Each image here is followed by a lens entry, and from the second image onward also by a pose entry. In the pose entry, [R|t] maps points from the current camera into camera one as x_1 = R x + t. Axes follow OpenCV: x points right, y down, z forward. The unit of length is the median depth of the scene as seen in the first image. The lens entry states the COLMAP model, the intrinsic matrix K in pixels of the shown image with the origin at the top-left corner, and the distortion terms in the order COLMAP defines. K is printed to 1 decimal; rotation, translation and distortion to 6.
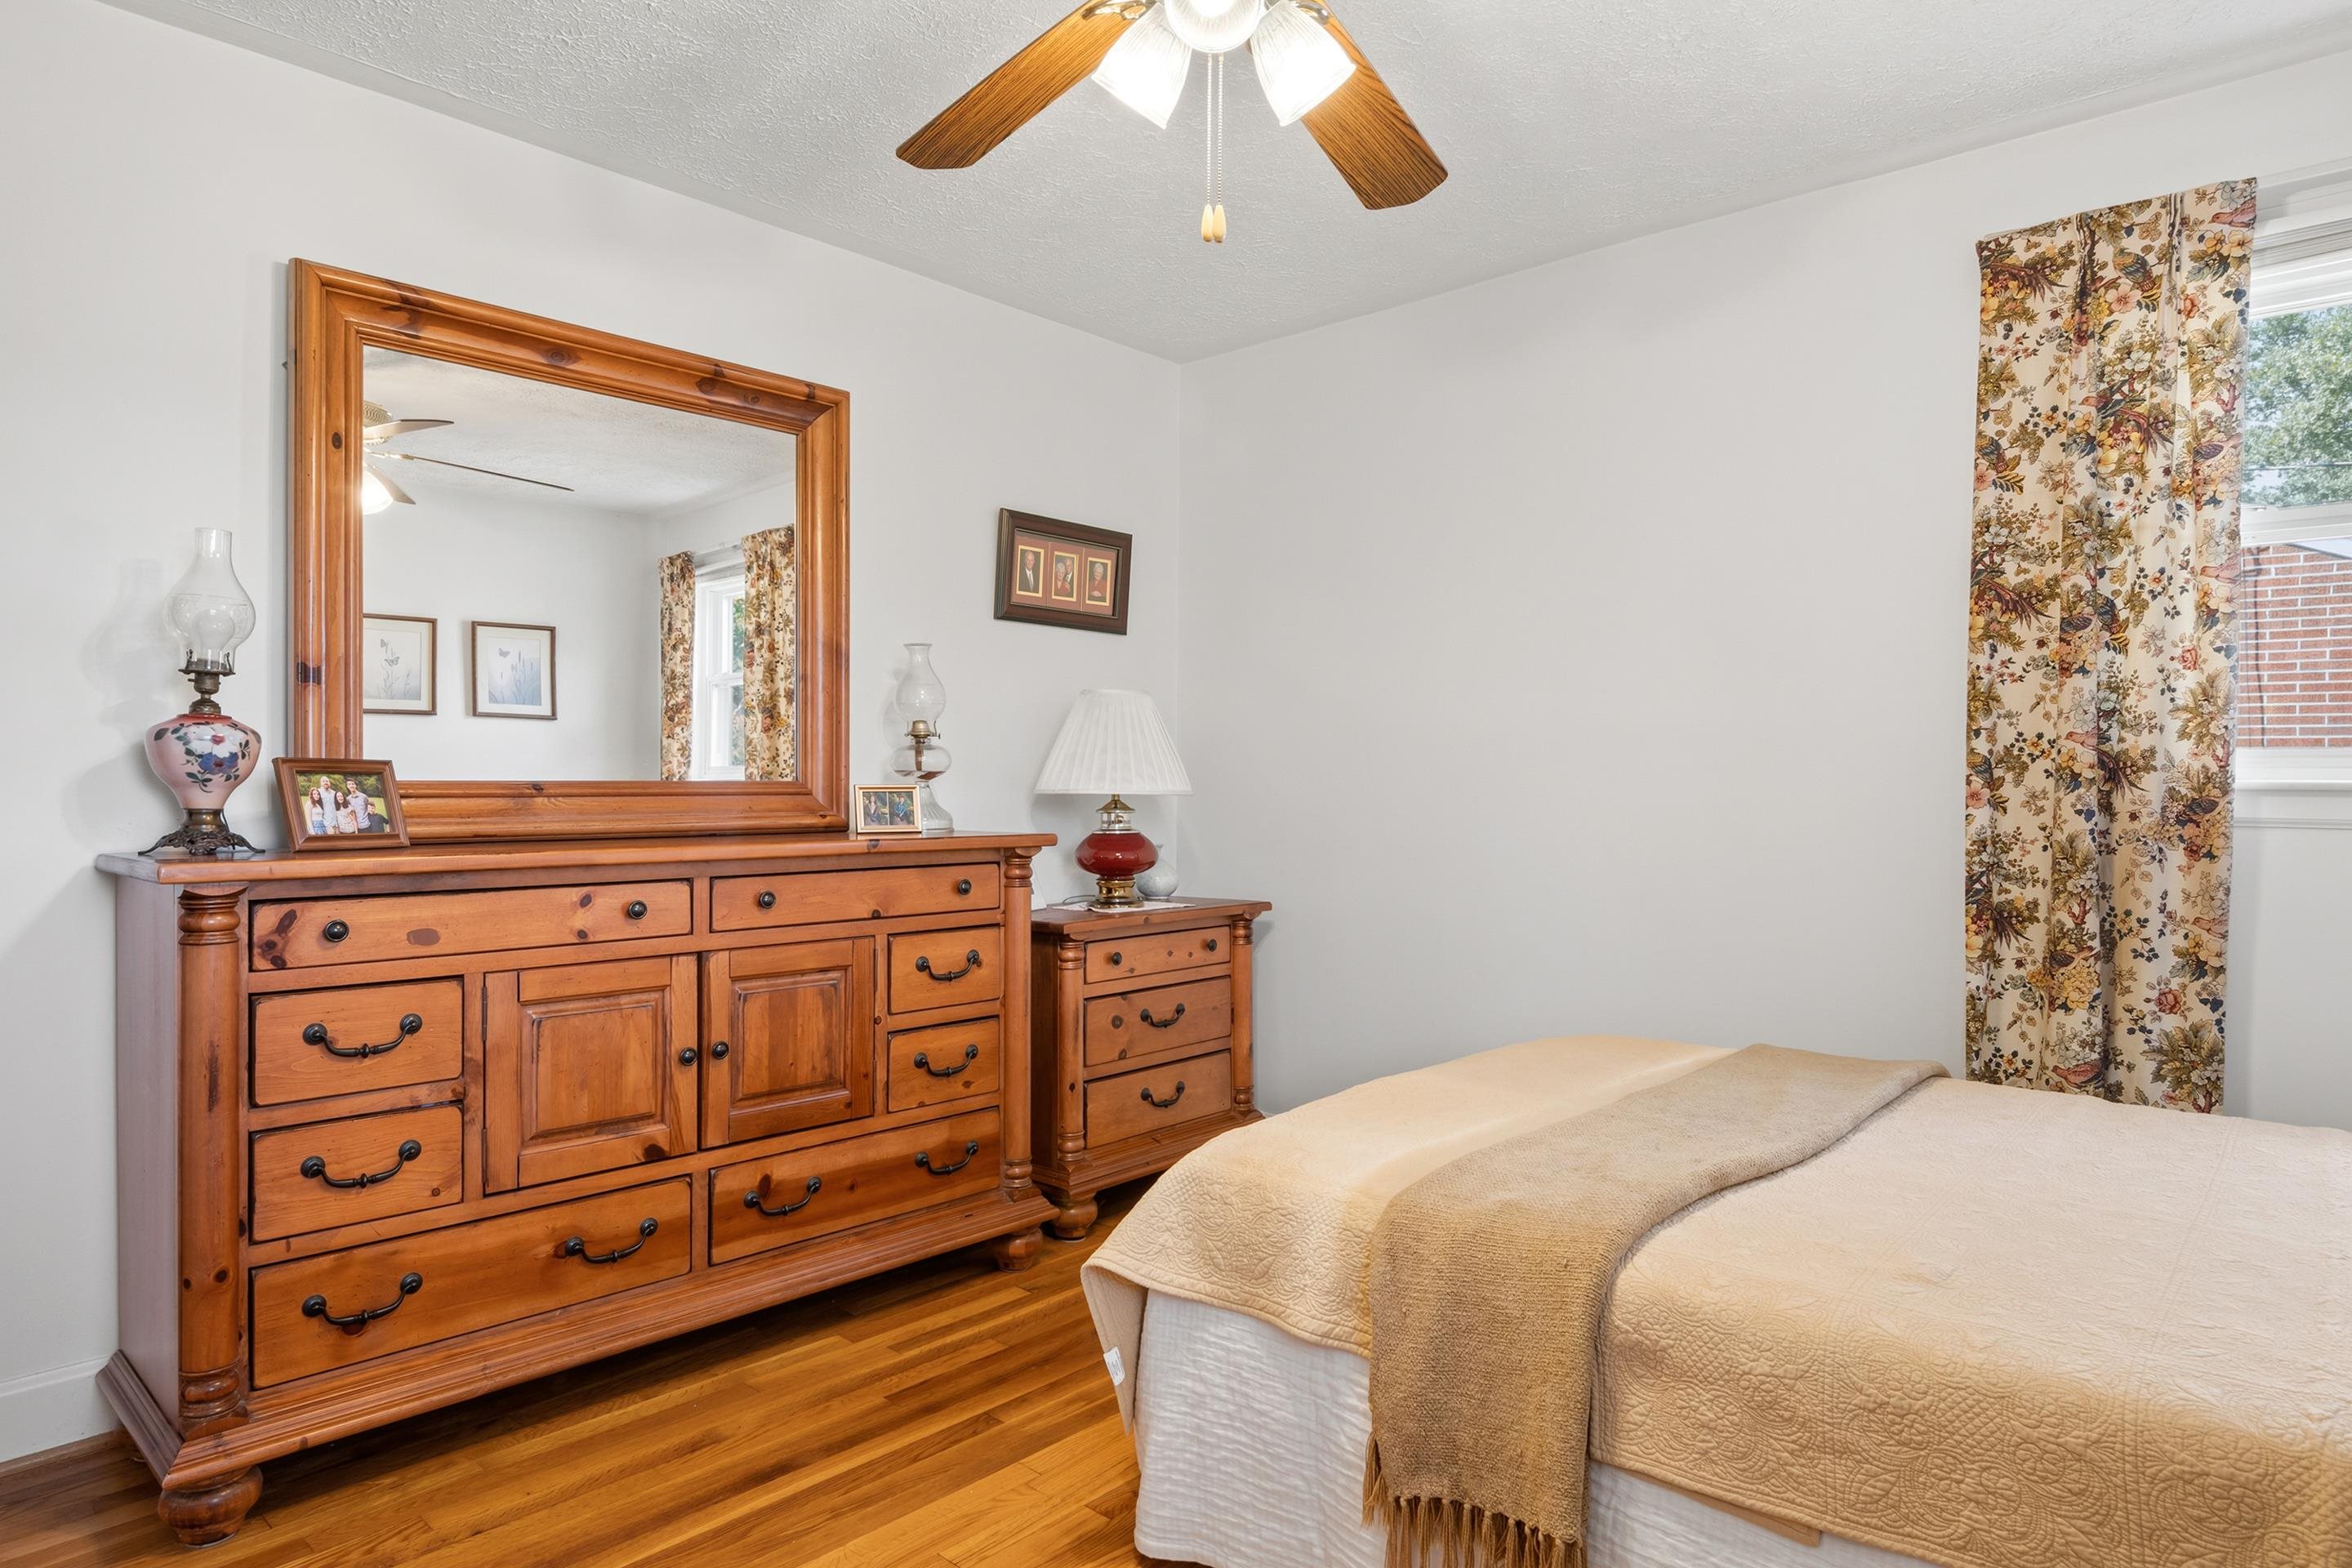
lens RADIAL K [[1373.4, 0, 1164.5], [0, 1373.4, 787.4], [0, 0, 1]] dist [-0.002833, -0.008567]
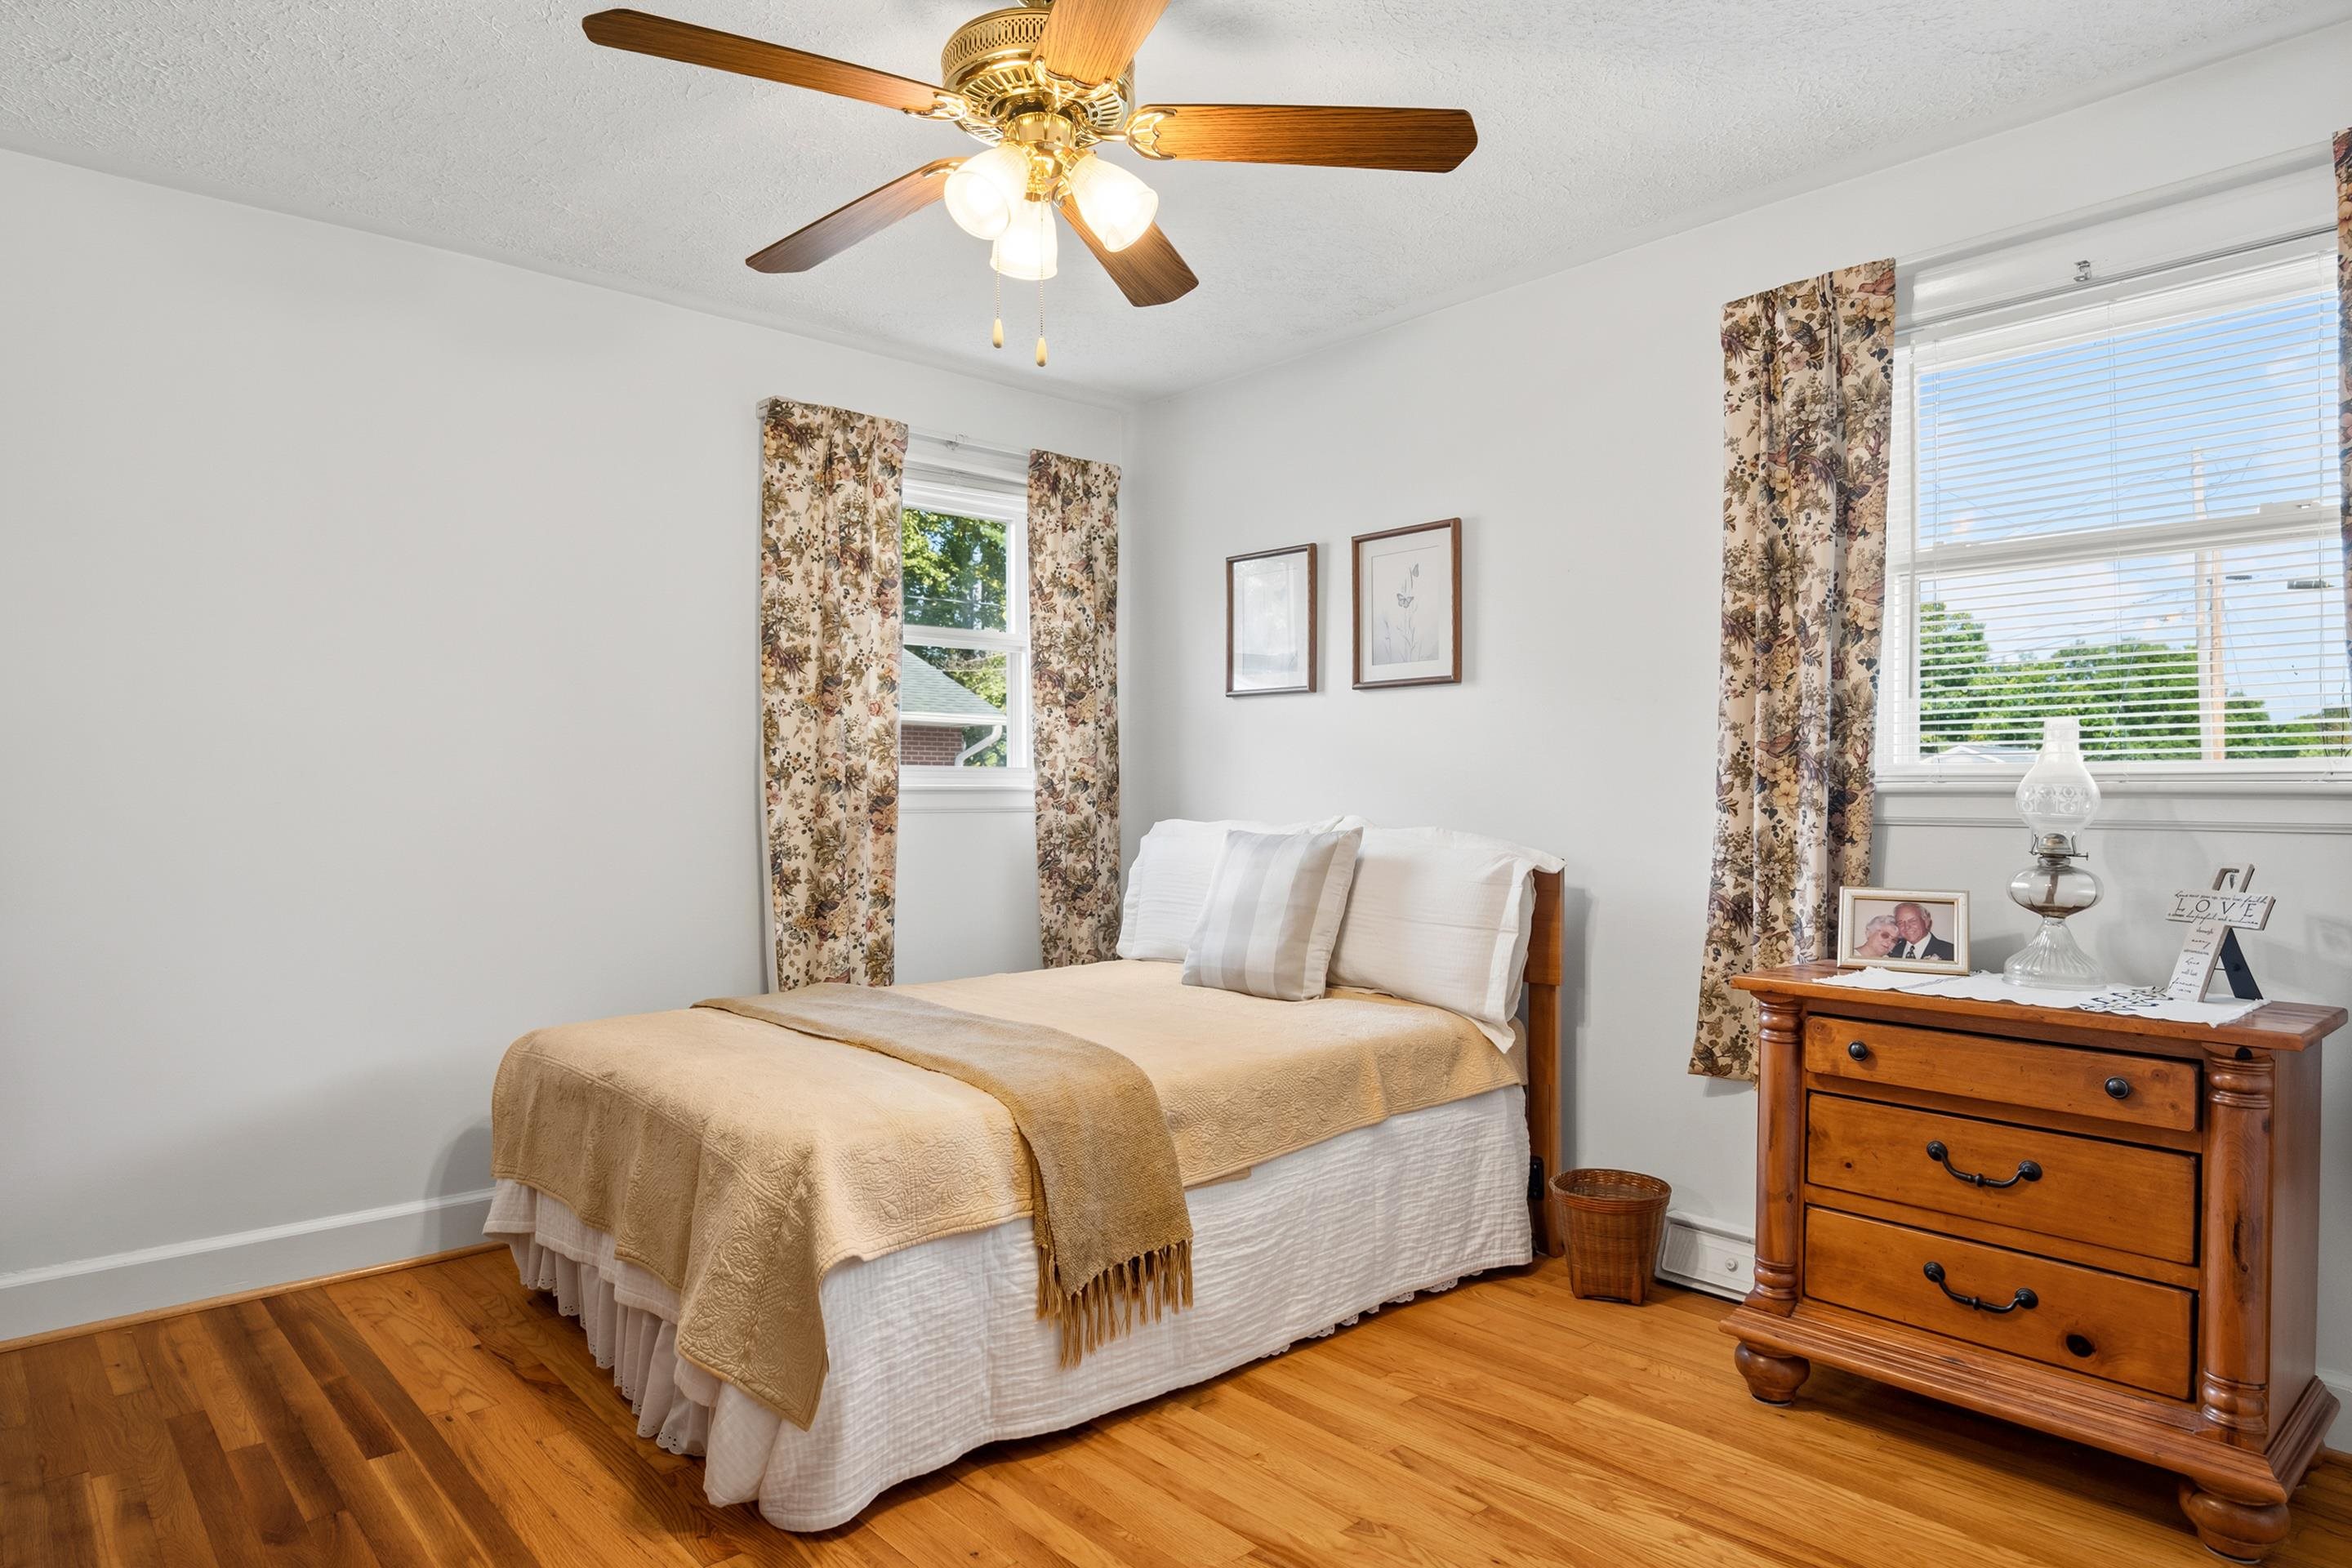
lens RADIAL K [[1373.4, 0, 1169.1], [0, 1373.4, 790.0], [0, 0, 1]] dist [-0.002833, -0.008567]
pose [[0.086445, -0.009111, 0.996215, -0.810222], [0.004191, 0.999953, 0.008781, -0.011708], [-0.996248, 0.003416, 0.086479, 0.508012]]
